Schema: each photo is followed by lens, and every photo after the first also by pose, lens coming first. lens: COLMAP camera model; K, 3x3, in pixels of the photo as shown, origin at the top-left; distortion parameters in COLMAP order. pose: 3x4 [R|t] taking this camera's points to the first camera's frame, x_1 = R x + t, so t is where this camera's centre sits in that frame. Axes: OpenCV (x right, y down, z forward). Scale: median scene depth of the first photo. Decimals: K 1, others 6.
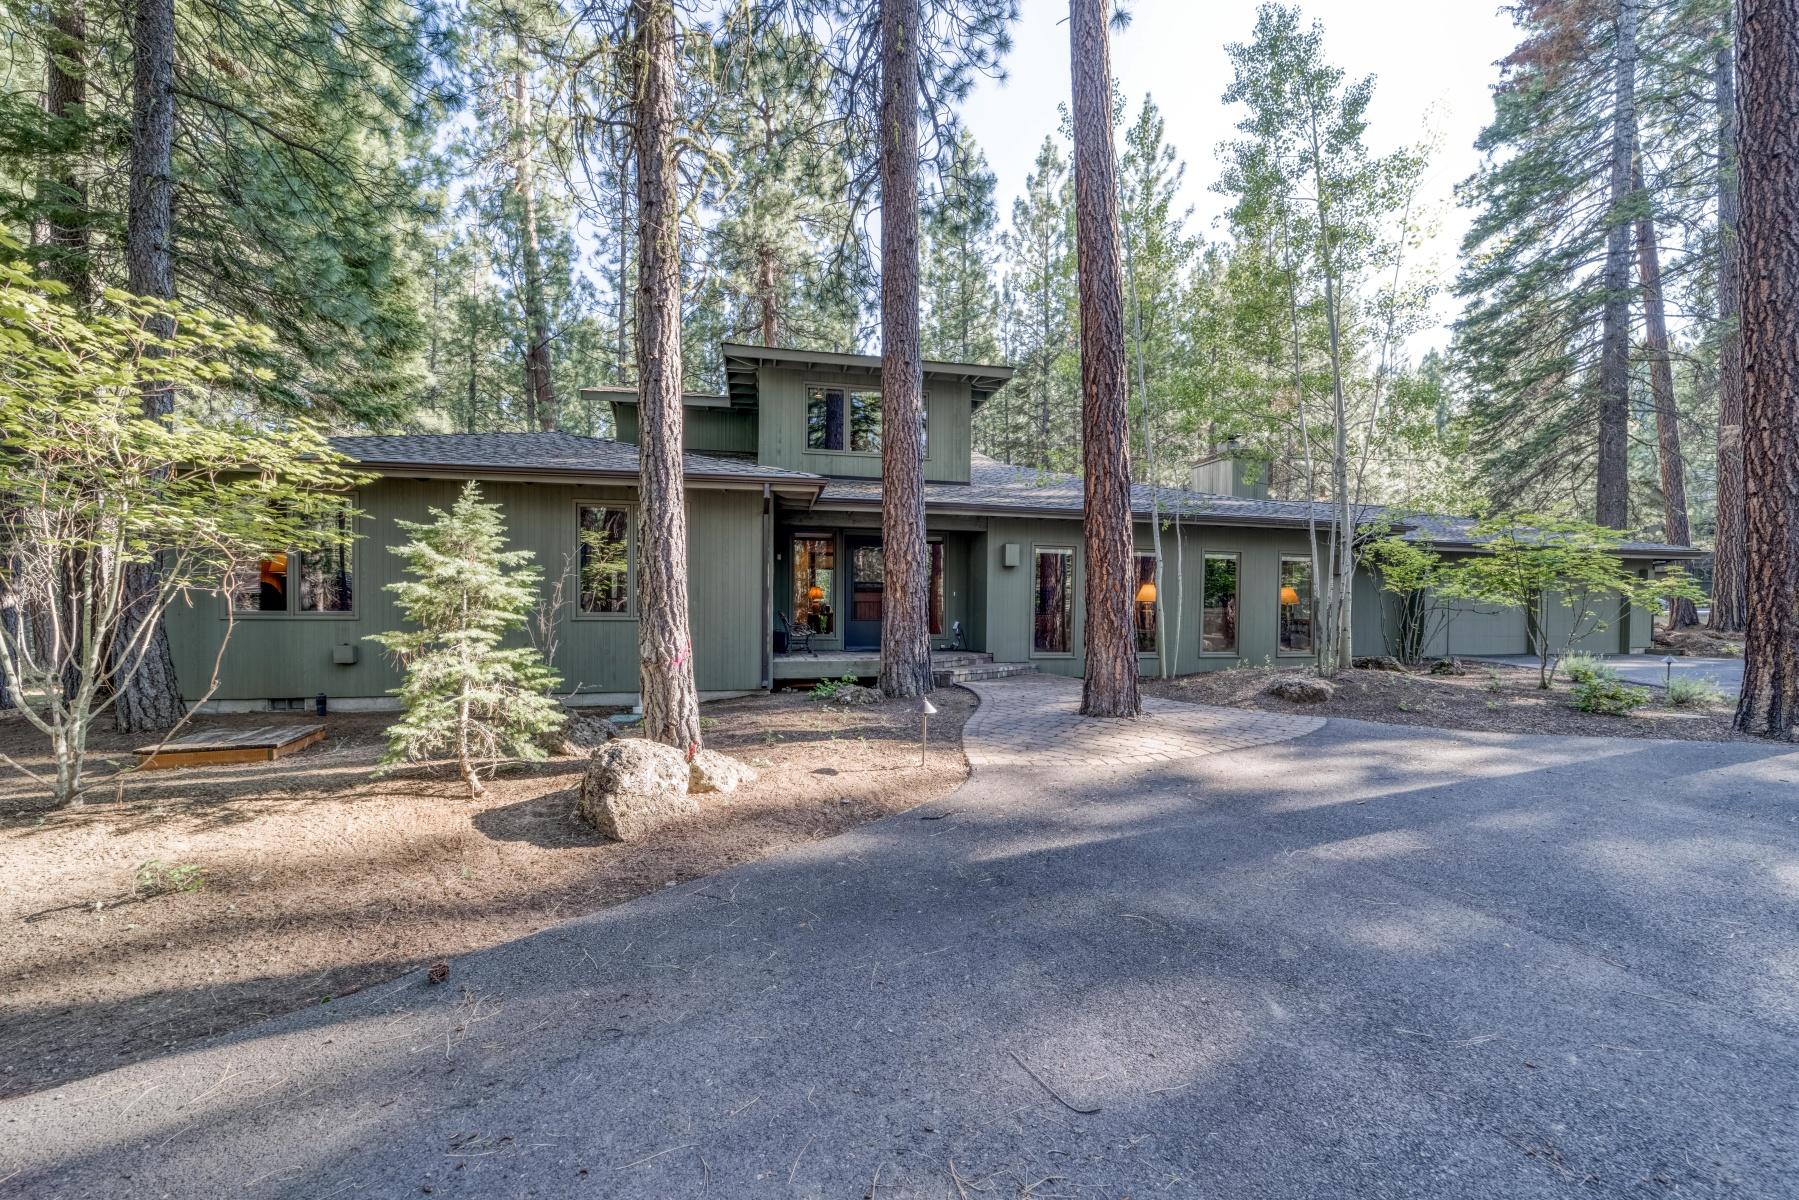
lens RADIAL K [[694.5, 0, 917.4], [0, 694.5, 614.7], [0, 0, 1]] dist [-0.010375, 0.000417]
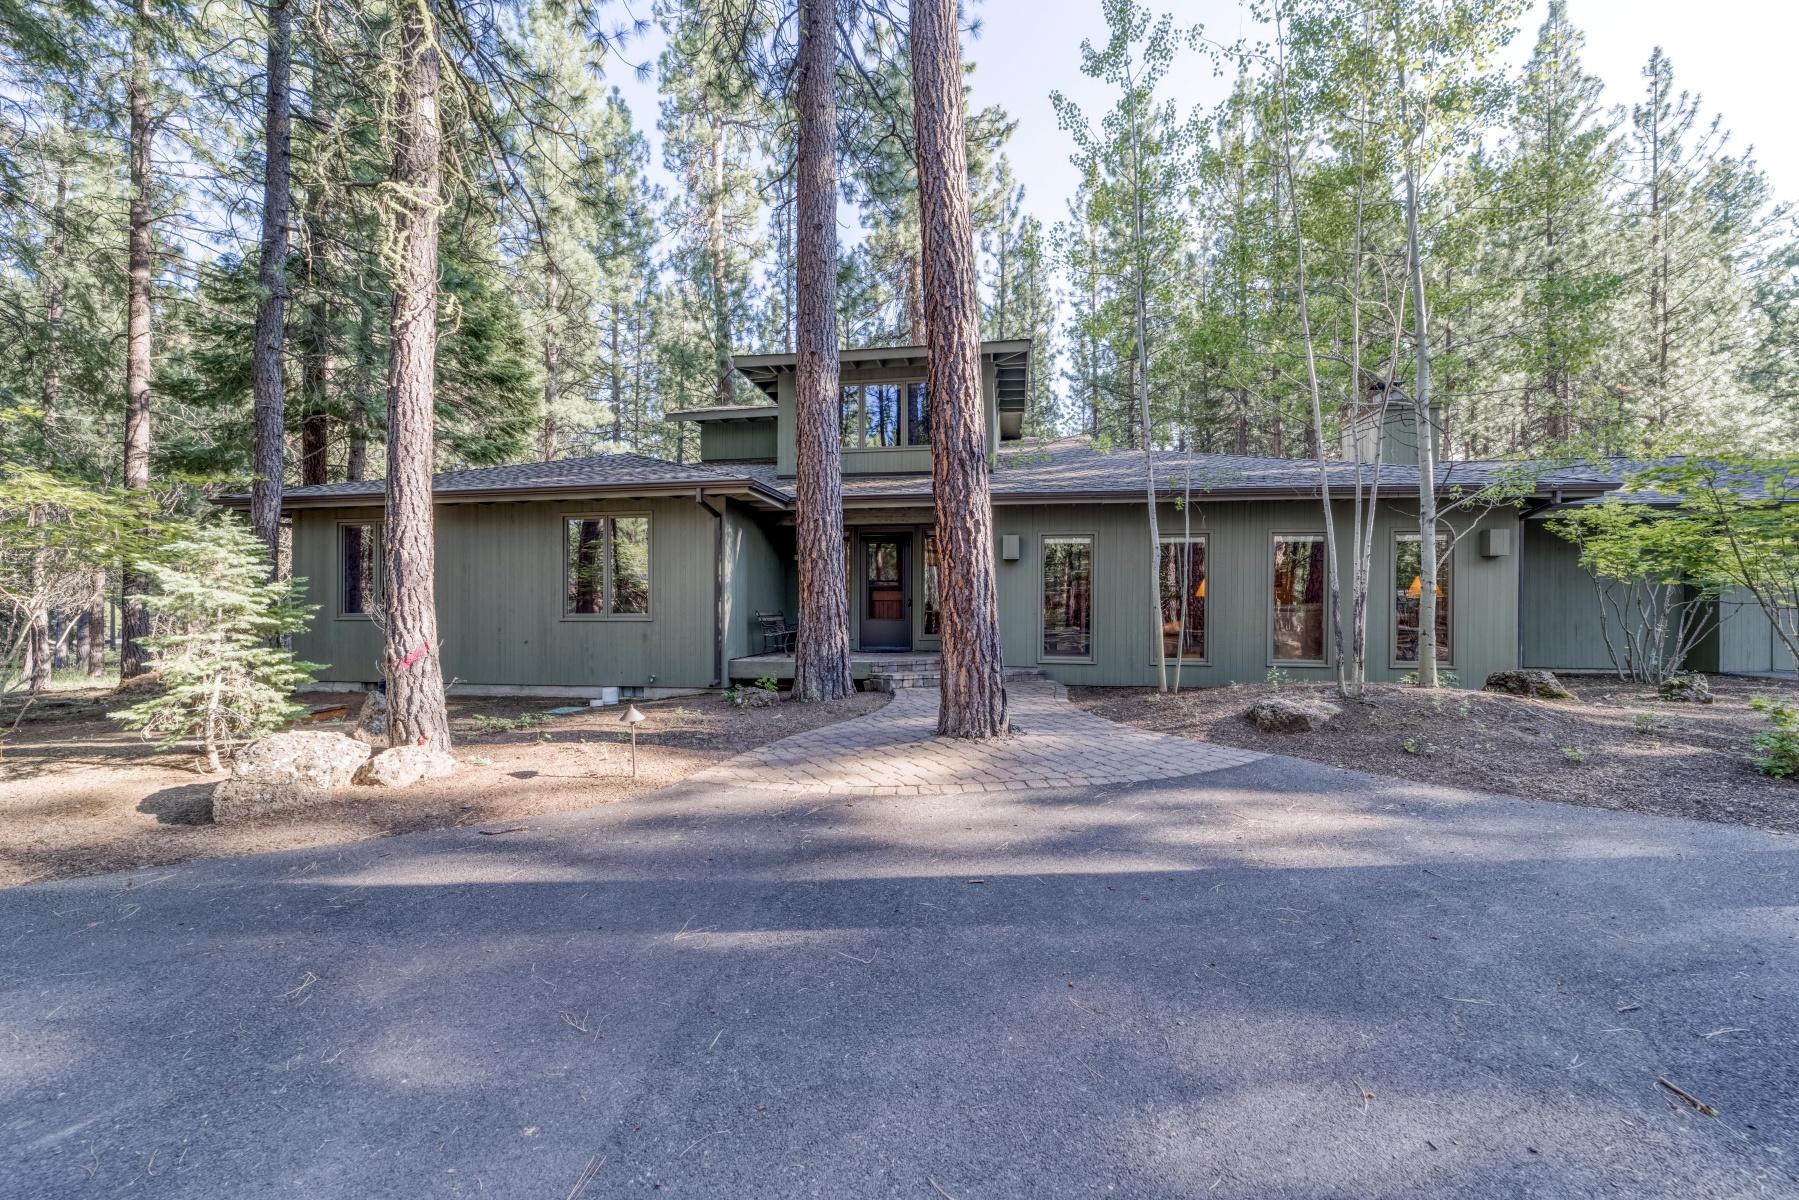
lens RADIAL K [[694.5, 0, 901.8], [0, 694.5, 596.5], [0, 0, 1]] dist [-0.010375, 0.000417]
pose [[0.931915, -0.012147, -0.362474, 0.531189], [0.004536, 0.999751, -0.021841, -0.005325], [0.362649, 0.018709, 0.931738, 0.187305]]
